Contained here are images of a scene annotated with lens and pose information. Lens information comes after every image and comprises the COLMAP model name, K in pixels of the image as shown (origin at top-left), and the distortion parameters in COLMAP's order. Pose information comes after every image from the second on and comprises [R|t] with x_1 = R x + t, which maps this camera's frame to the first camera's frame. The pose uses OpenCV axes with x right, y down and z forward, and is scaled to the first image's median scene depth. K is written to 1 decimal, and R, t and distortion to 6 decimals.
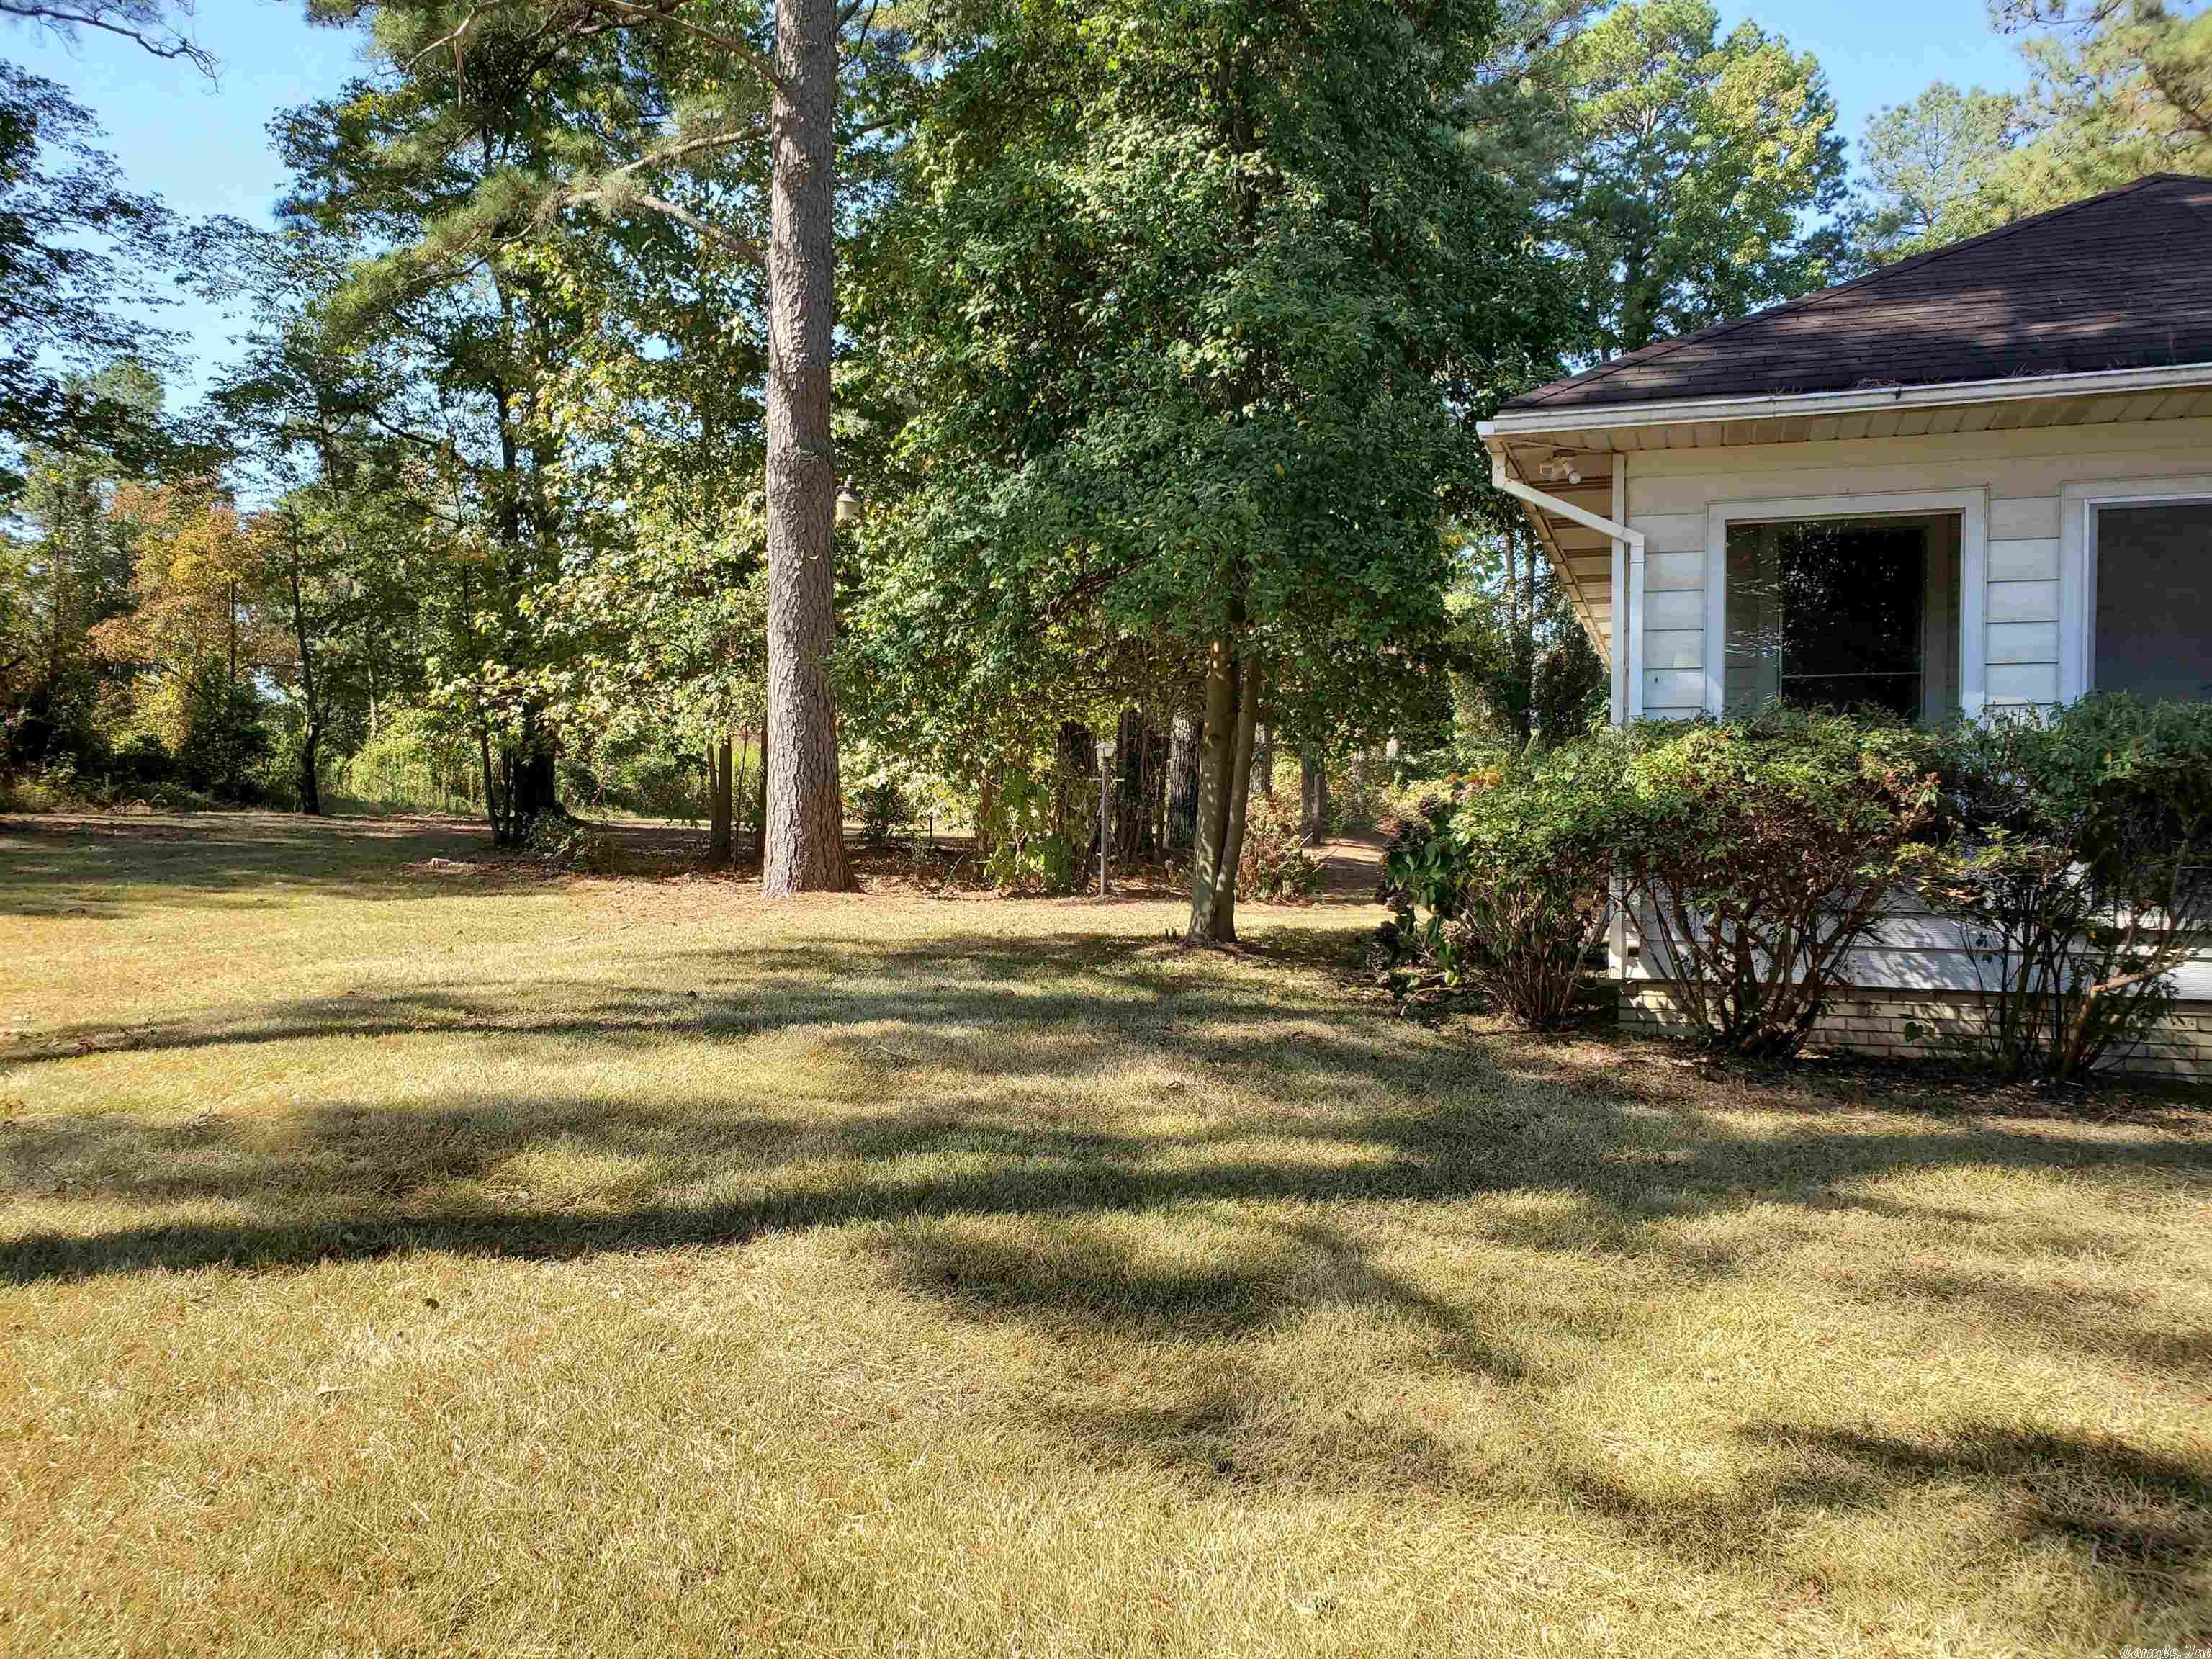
lens RADIAL K [[1713.3, 0, 1047.6], [0, 1713.3, 824.4], [0, 0, 1]] dist [0.011221, 0.015070]
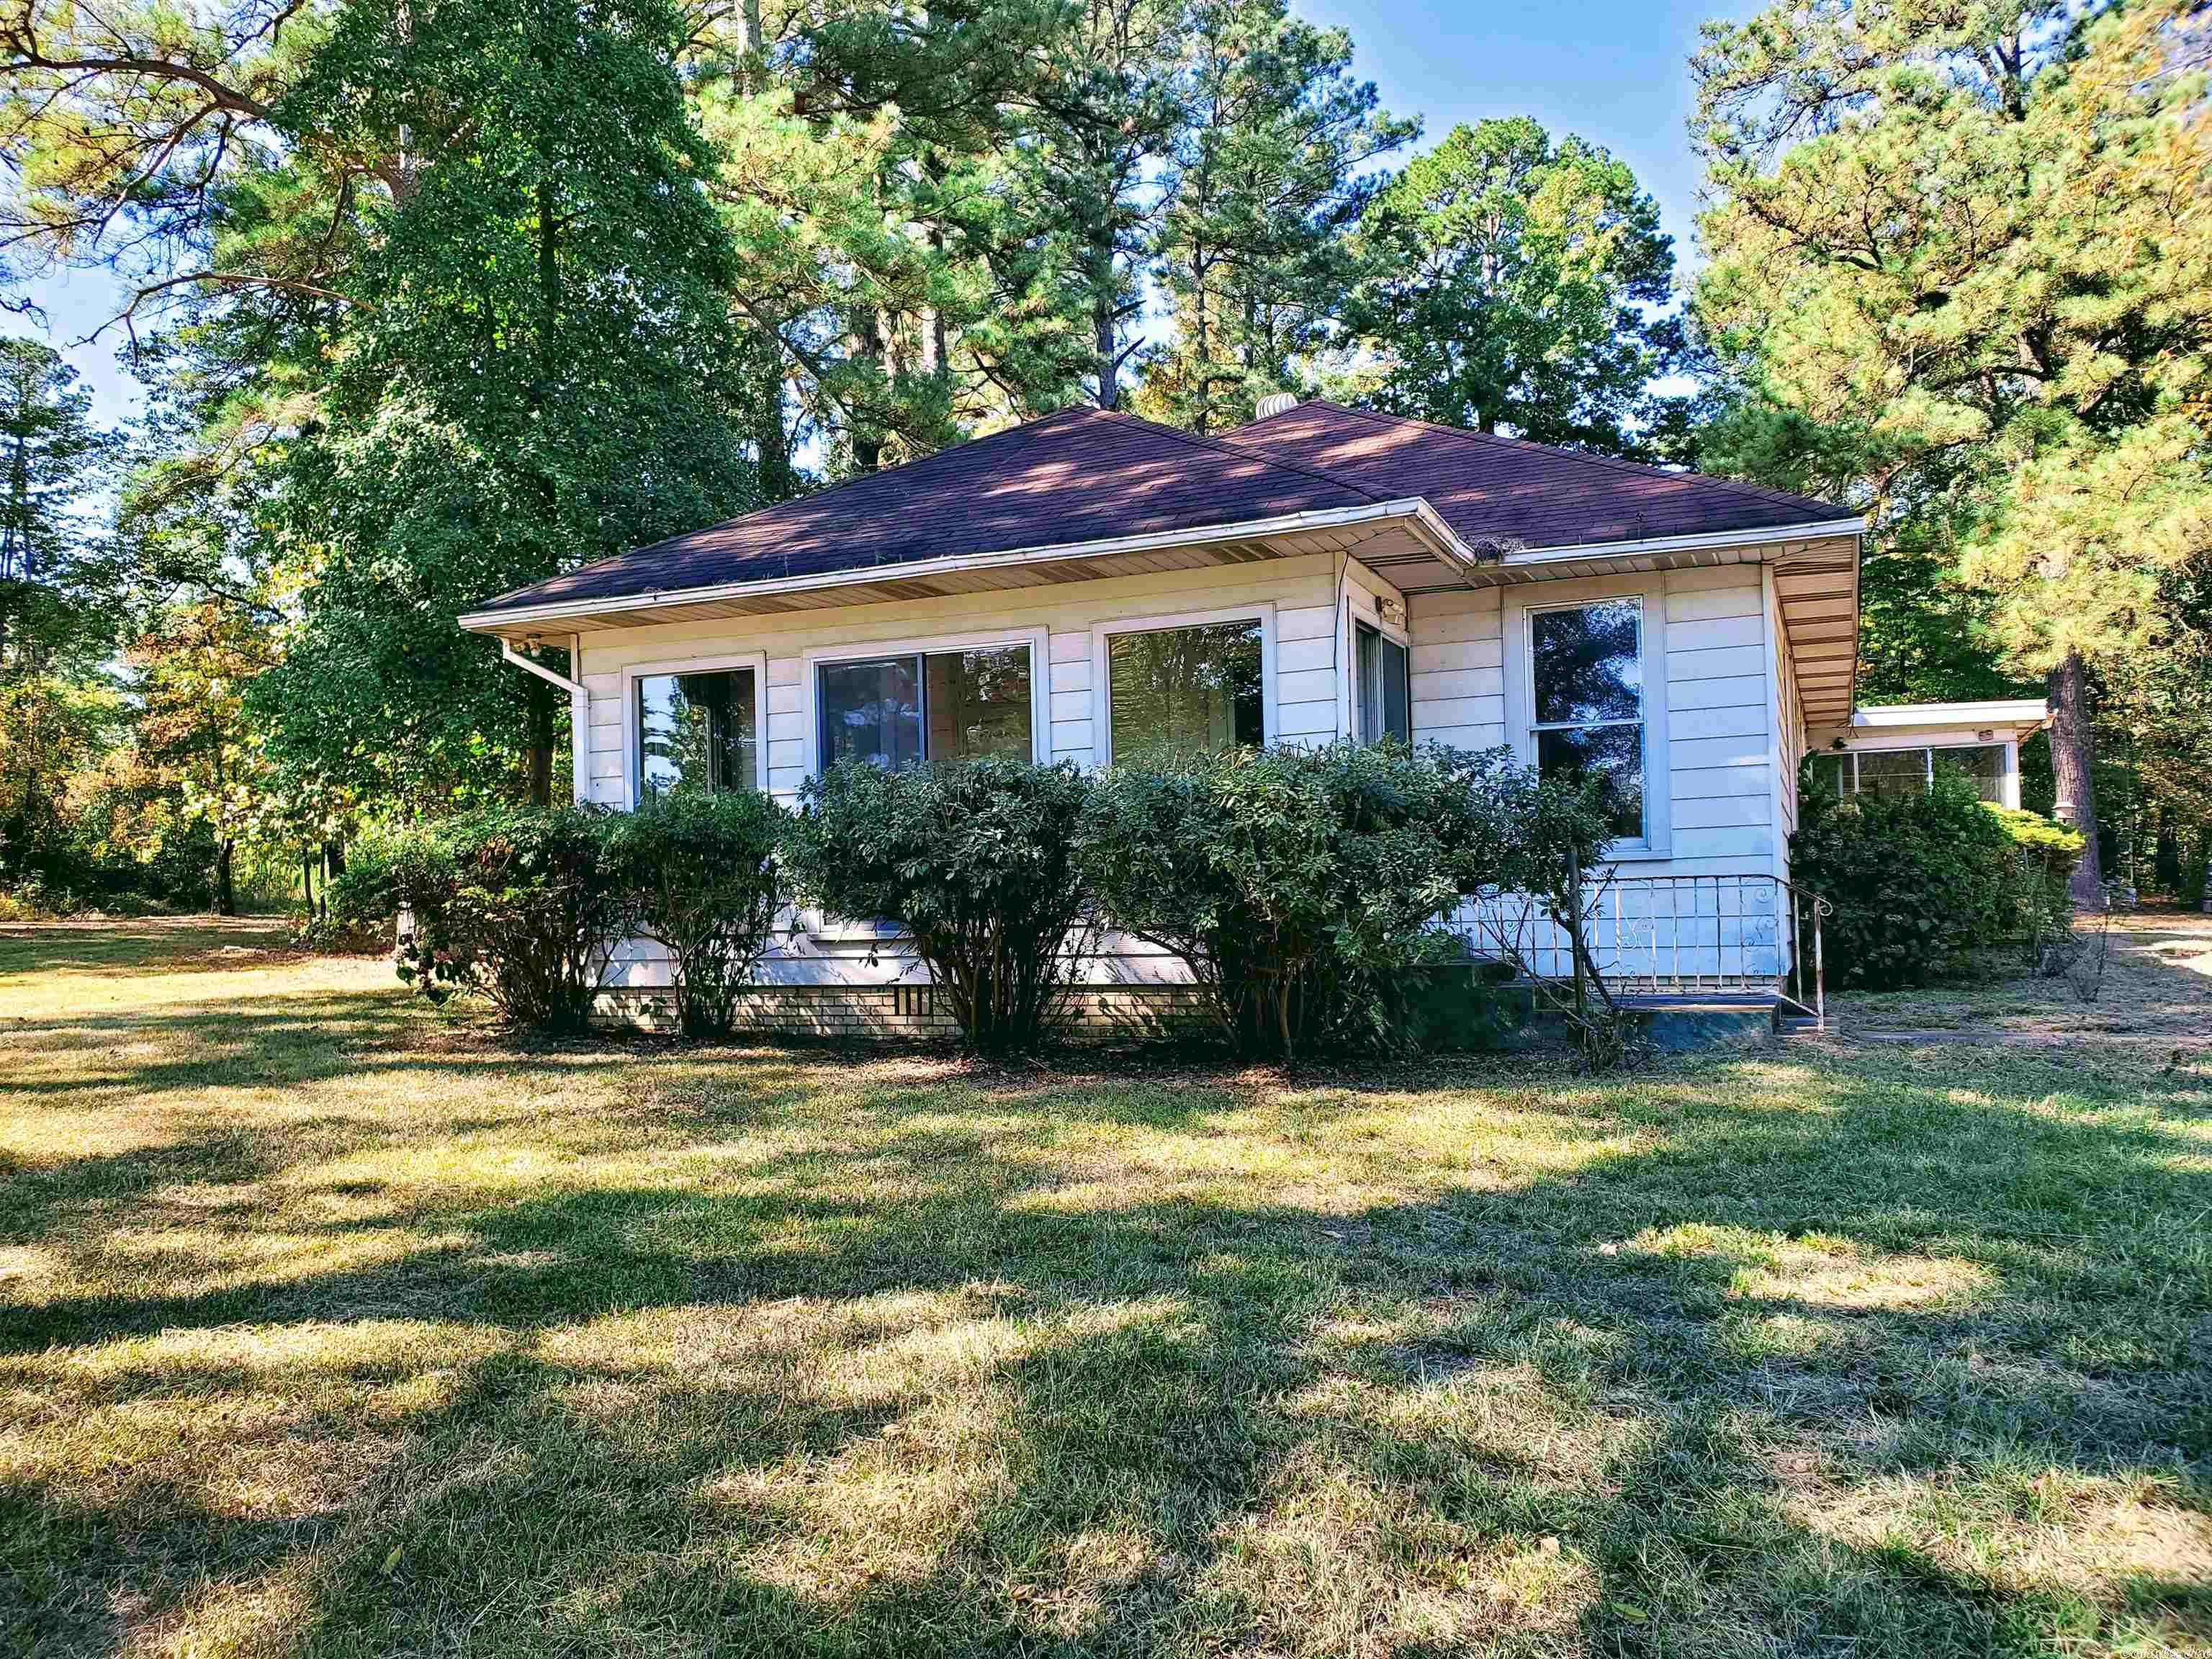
lens RADIAL K [[1714.8, 0, 1095.4], [0, 1714.8, 879.0], [0, 0, 1]] dist [-0.013243, -0.003274]
pose [[0.997065, -0.037813, -0.066565, 0.239080], [0.036836, 0.999196, -0.015849, 0.009777], [0.067111, 0.013351, 0.997656, -0.123203]]
